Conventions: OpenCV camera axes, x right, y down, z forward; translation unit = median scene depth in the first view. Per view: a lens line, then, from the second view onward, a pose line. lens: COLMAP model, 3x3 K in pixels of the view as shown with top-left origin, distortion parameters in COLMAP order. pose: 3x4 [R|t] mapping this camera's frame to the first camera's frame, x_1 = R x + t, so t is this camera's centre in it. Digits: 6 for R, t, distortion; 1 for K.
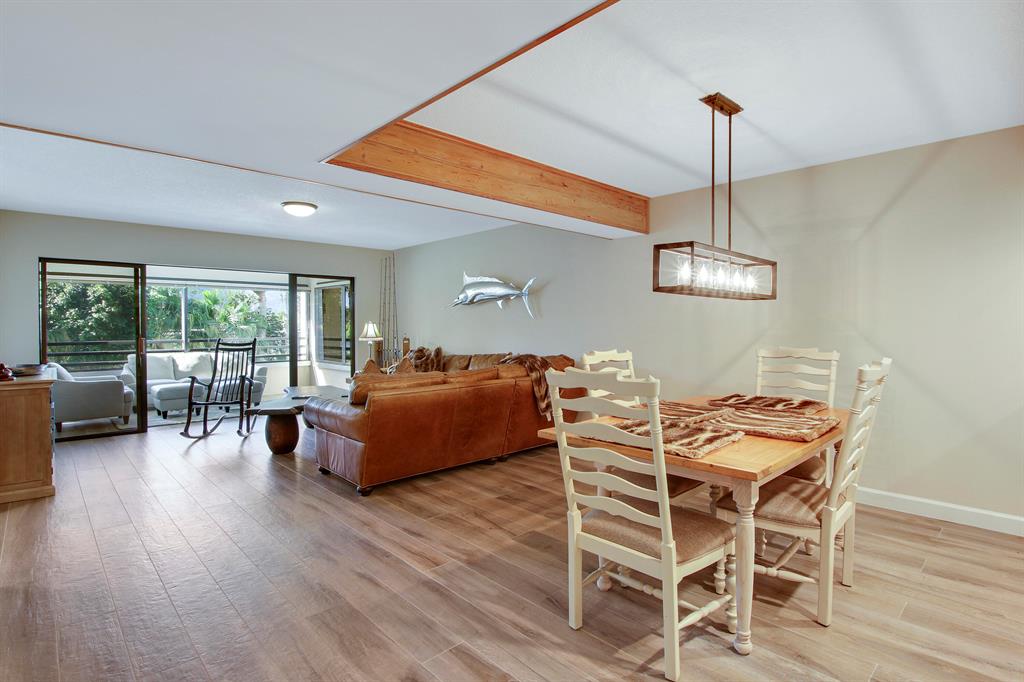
lens RADIAL K [[508.4, 0, 517.7], [0, 508.4, 333.2], [0, 0, 1]] dist [-0.025525, 0.002690]
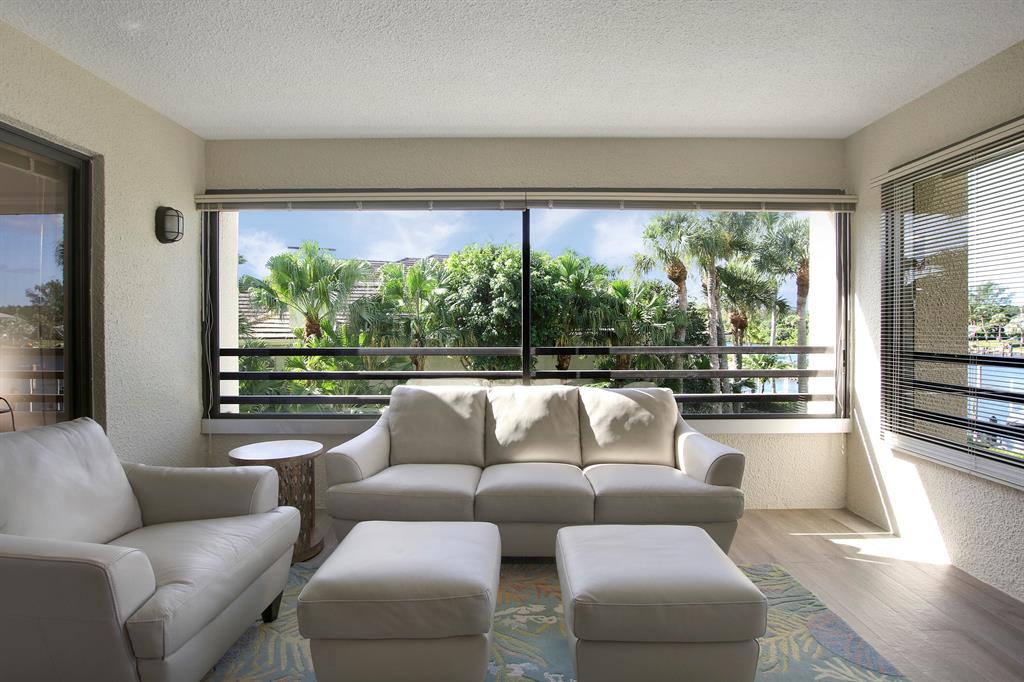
lens RADIAL K [[508.4, 0, 512.4], [0, 508.4, 335.5], [0, 0, 1]] dist [-0.025525, 0.002690]
pose [[0.713436, 0.013727, -0.700586, -0.573062], [-0.013120, 0.999895, 0.006231, 0.001661], [0.700598, 0.004746, 0.713540, 1.035726]]
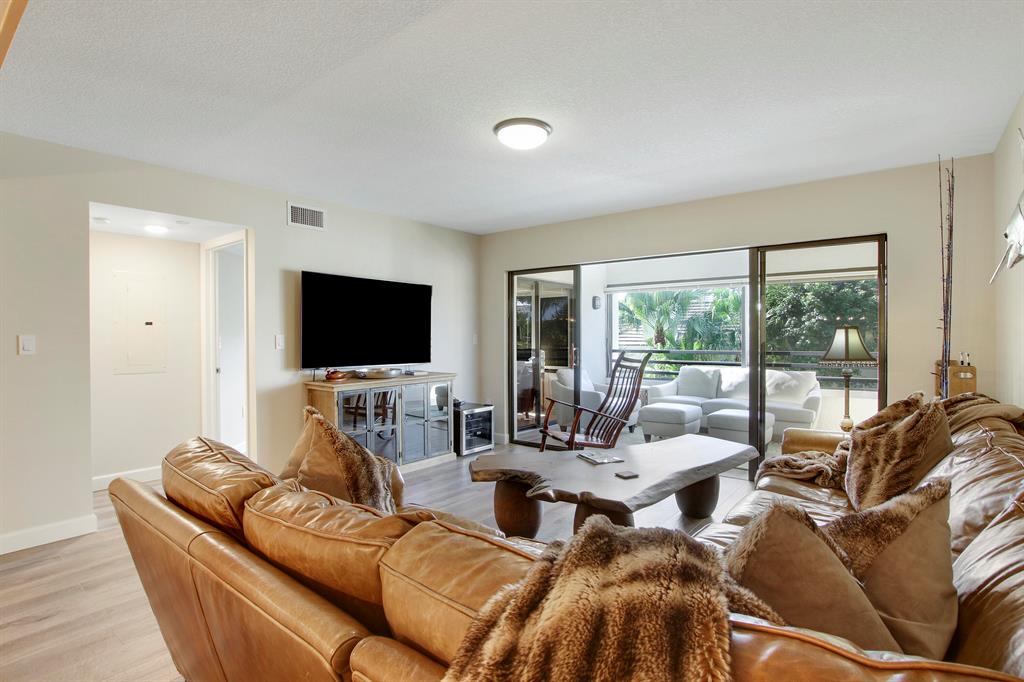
lens RADIAL K [[508.4, 0, 530.9], [0, 508.4, 339.4], [0, 0, 1]] dist [-0.025525, 0.002690]
pose [[0.157726, 0.008566, -0.987446, 0.128746], [-0.012205, 0.999903, 0.006725, -0.010564], [0.987407, 0.010991, 0.157816, 0.770662]]
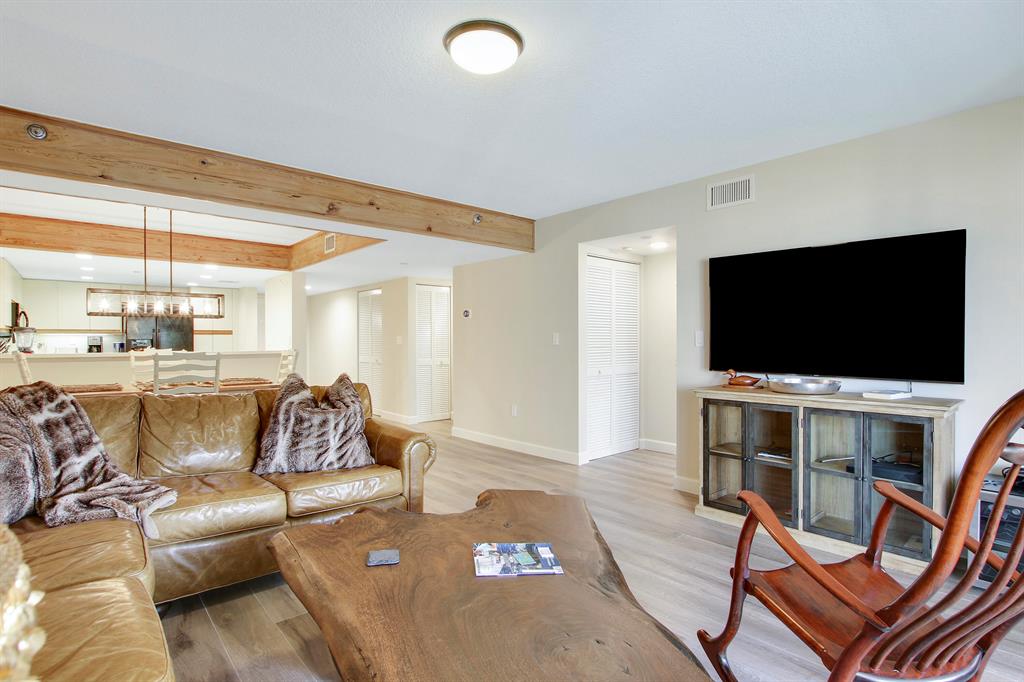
lens RADIAL K [[508.4, 0, 520.2], [0, 508.4, 341.8], [0, 0, 1]] dist [-0.025525, 0.002690]
pose [[-0.999322, 0.001469, 0.036776, -0.401340], [0.002081, 0.999860, 0.016604, -0.006586], [-0.036747, 0.016669, -0.999186, 1.189646]]
